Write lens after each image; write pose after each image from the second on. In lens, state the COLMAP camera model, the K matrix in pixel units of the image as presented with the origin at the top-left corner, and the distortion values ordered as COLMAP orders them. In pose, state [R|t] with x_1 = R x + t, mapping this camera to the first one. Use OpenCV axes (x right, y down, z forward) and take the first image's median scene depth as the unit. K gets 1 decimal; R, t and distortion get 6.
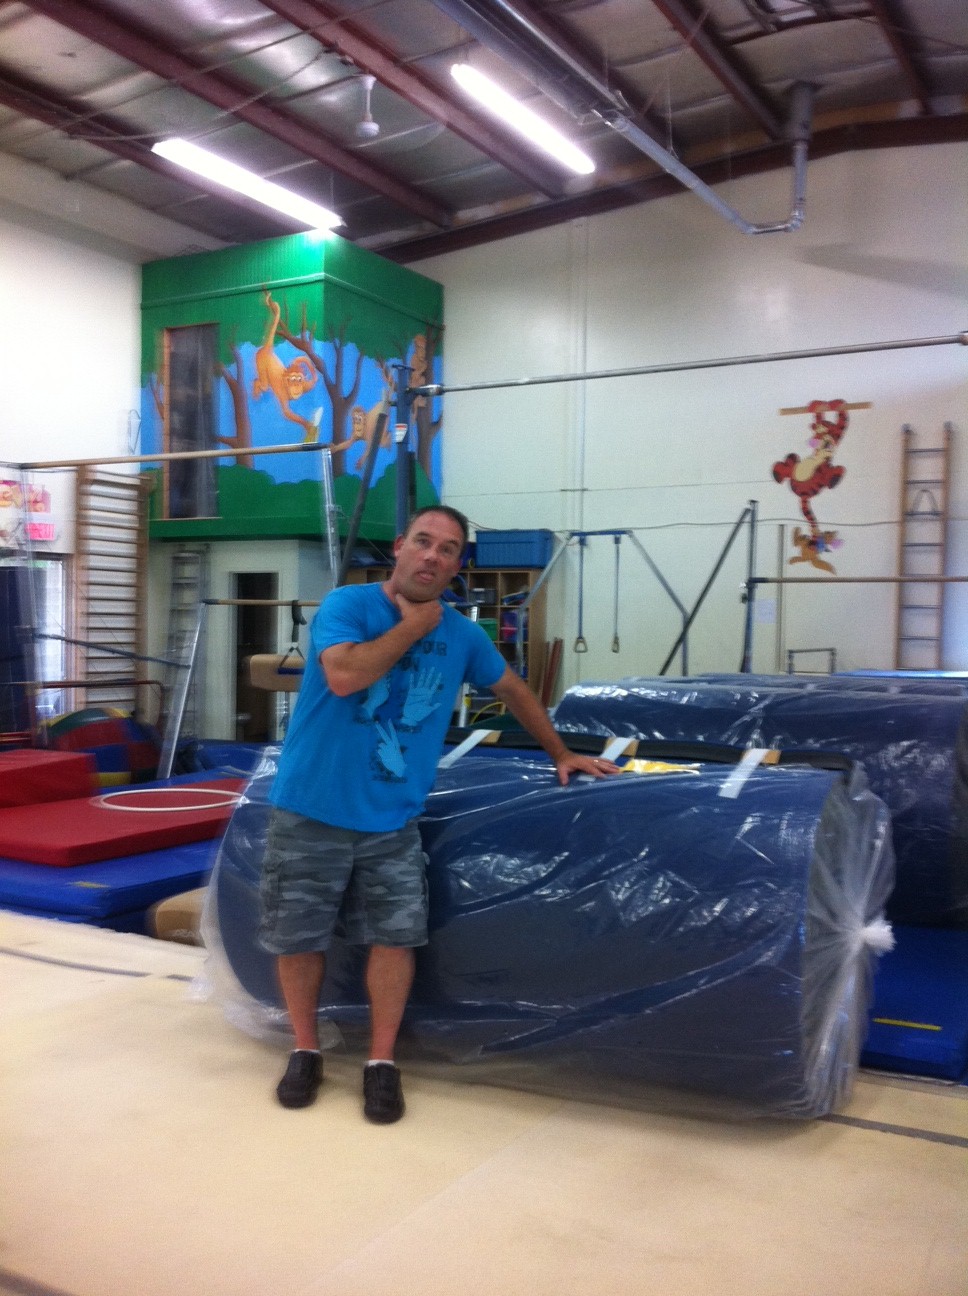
lens RADIAL K [[1252.5, 0, 518.9], [0, 1252.5, 651.0], [0, 0, 1]] dist [-0.039100, -0.015064]
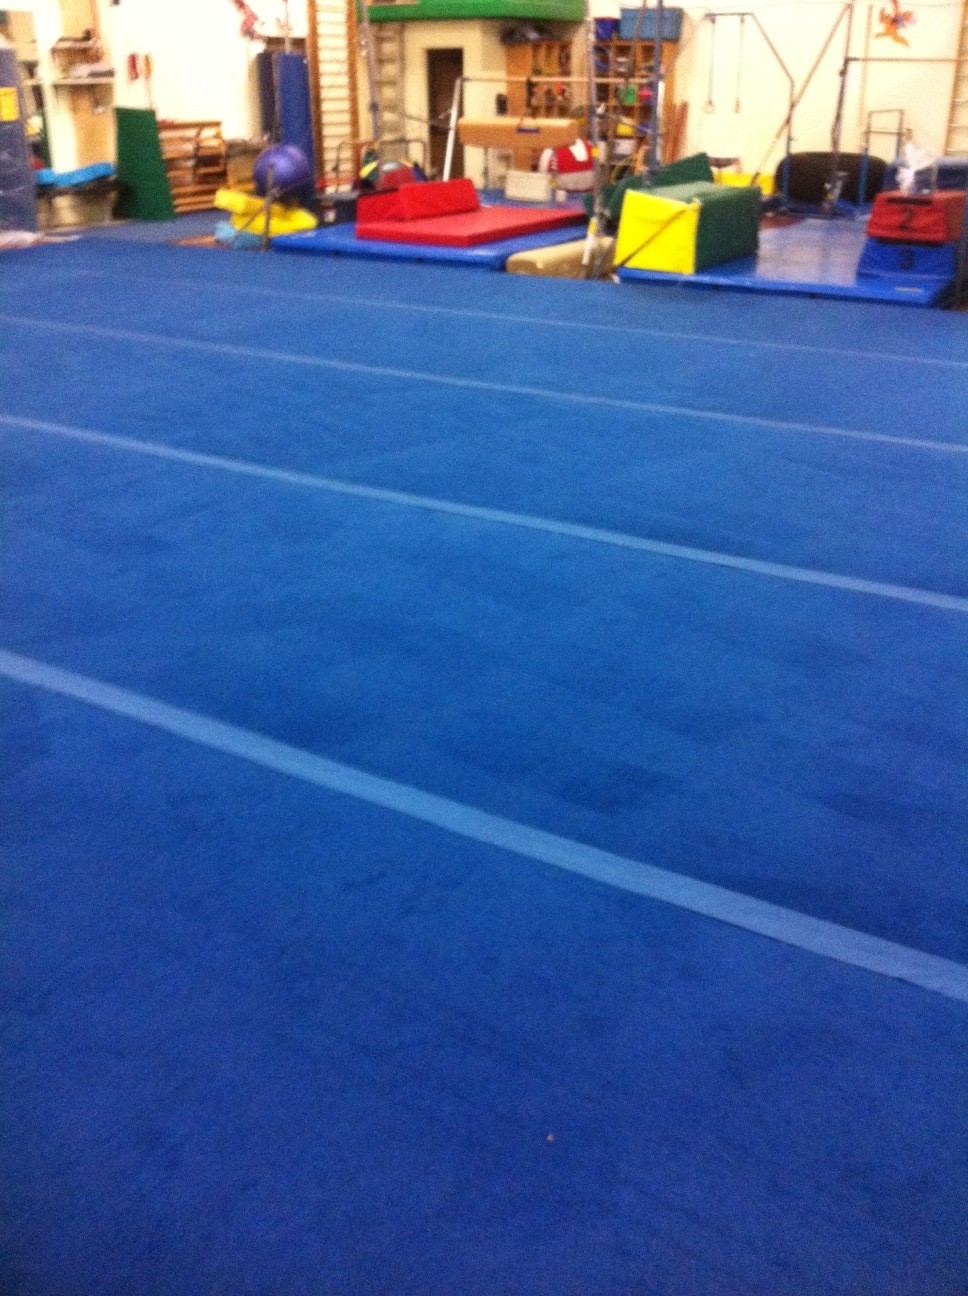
lens RADIAL K [[1252.5, 0, 518.9], [0, 1252.5, 651.0], [0, 0, 1]] dist [-0.039100, -0.015064]
pose [[0.999095, 0.000304, -0.042537, -0.096293], [0.016822, 0.915633, 0.401663, -0.008867], [0.039071, -0.402015, 0.914799, -0.435321]]
